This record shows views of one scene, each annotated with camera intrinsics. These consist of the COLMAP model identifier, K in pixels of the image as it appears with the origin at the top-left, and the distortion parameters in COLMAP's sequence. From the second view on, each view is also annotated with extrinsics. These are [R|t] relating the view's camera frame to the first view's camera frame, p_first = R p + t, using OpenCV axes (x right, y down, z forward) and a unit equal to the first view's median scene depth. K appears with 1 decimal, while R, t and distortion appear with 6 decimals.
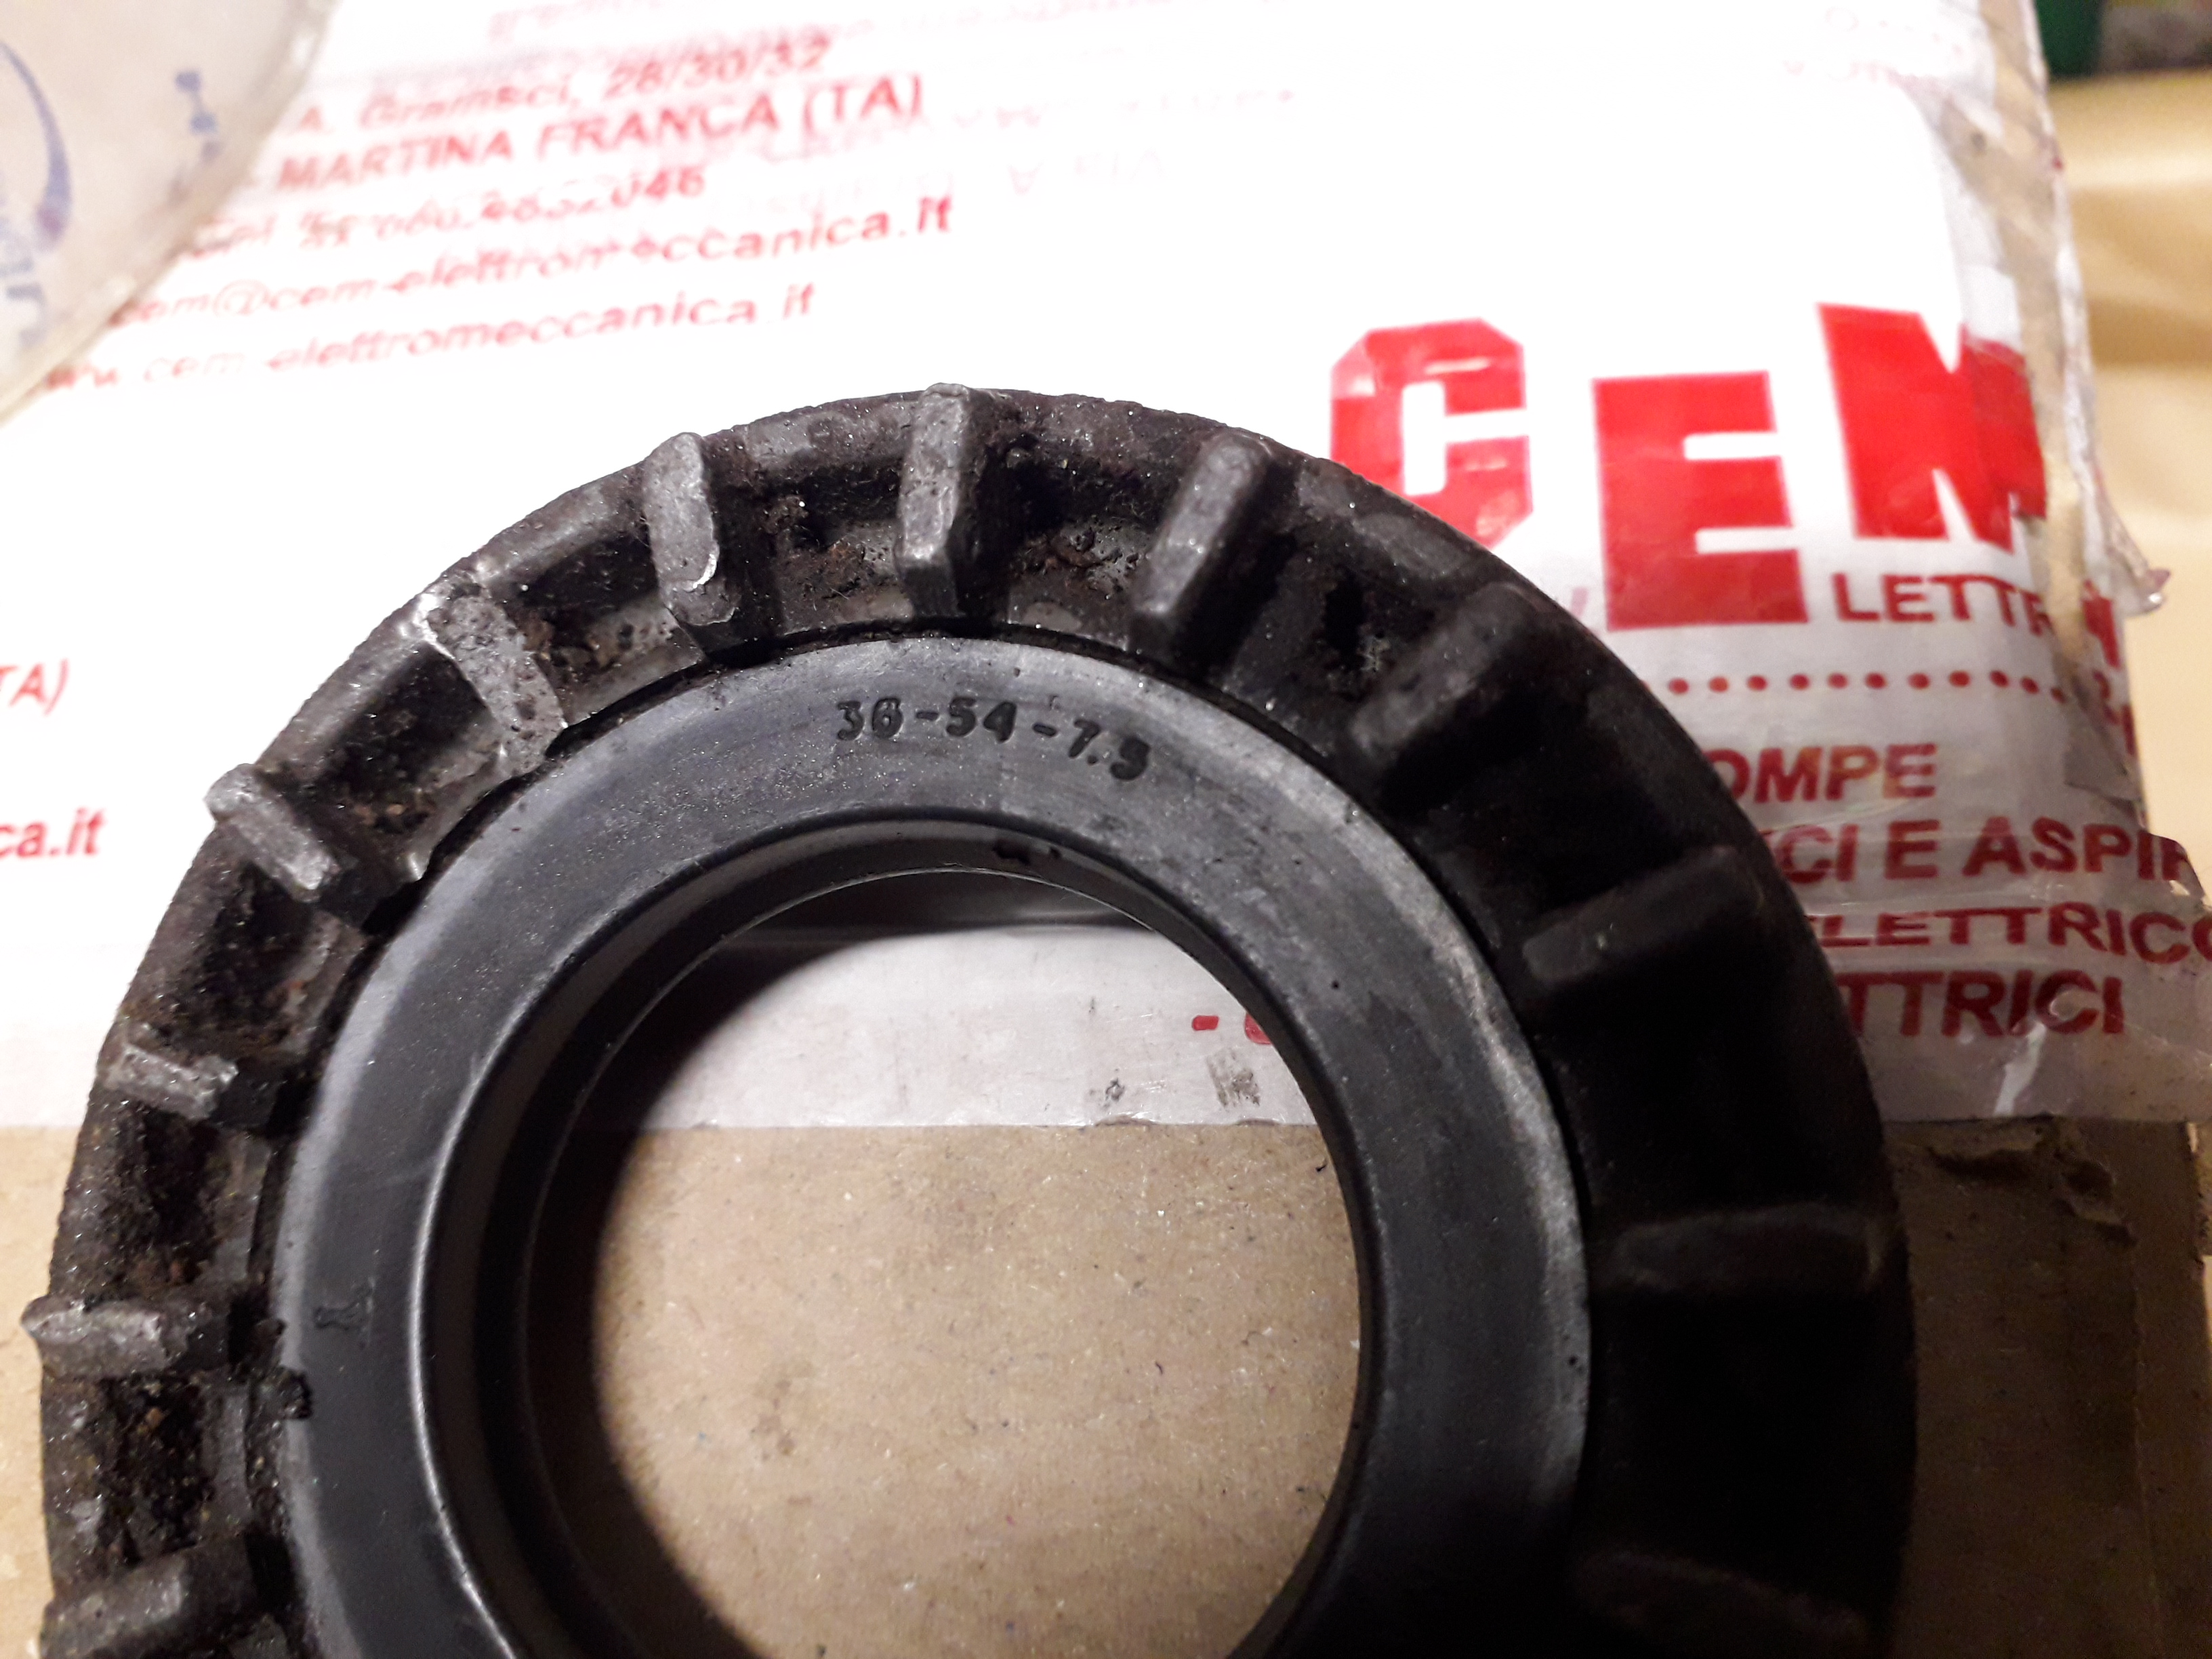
lens RADIAL K [[1752.2, 0, 1106.0], [0, 1752.2, 829.5], [0, 0, 1]] dist [0.047225, -0.151499]
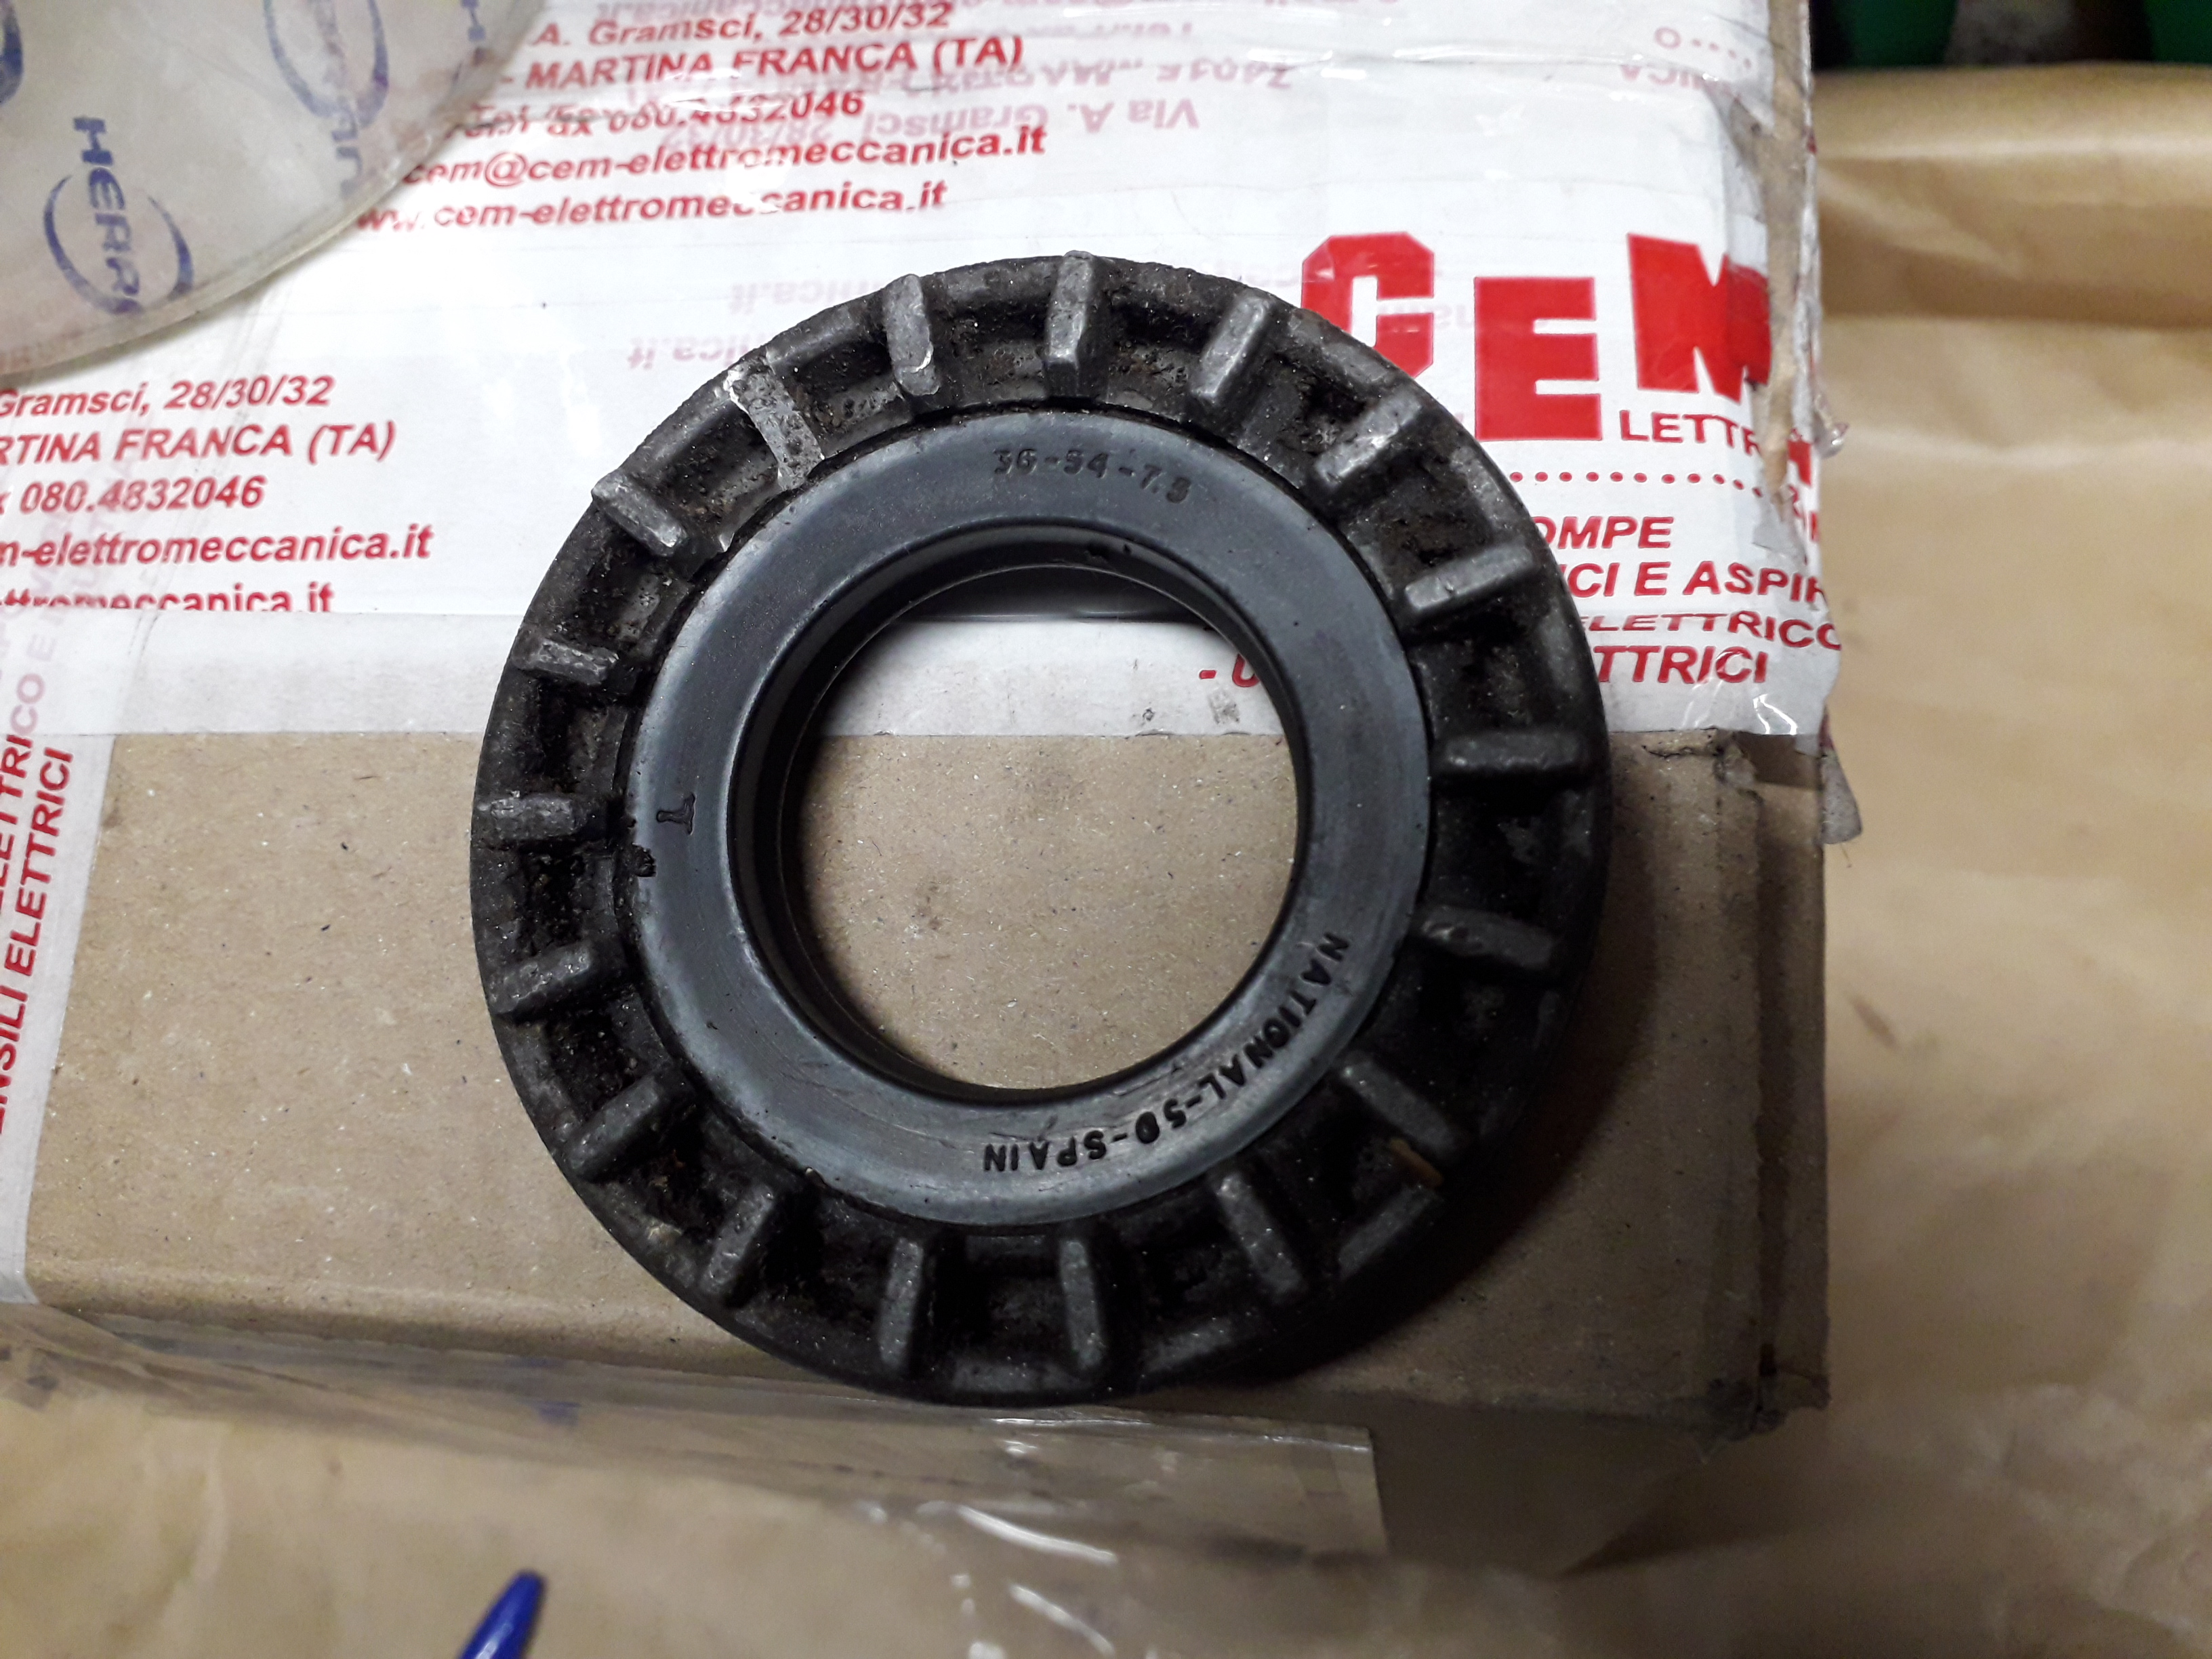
lens RADIAL K [[1770.9, 0, 1069.0], [0, 1770.9, 856.8], [0, 0, 1]] dist [0.158480, -0.365826]
pose [[0.998308, 0.044447, 0.037502, -0.125273], [-0.046113, 0.997931, 0.044812, 0.214685], [-0.035432, -0.046465, 0.998291, -0.633701]]
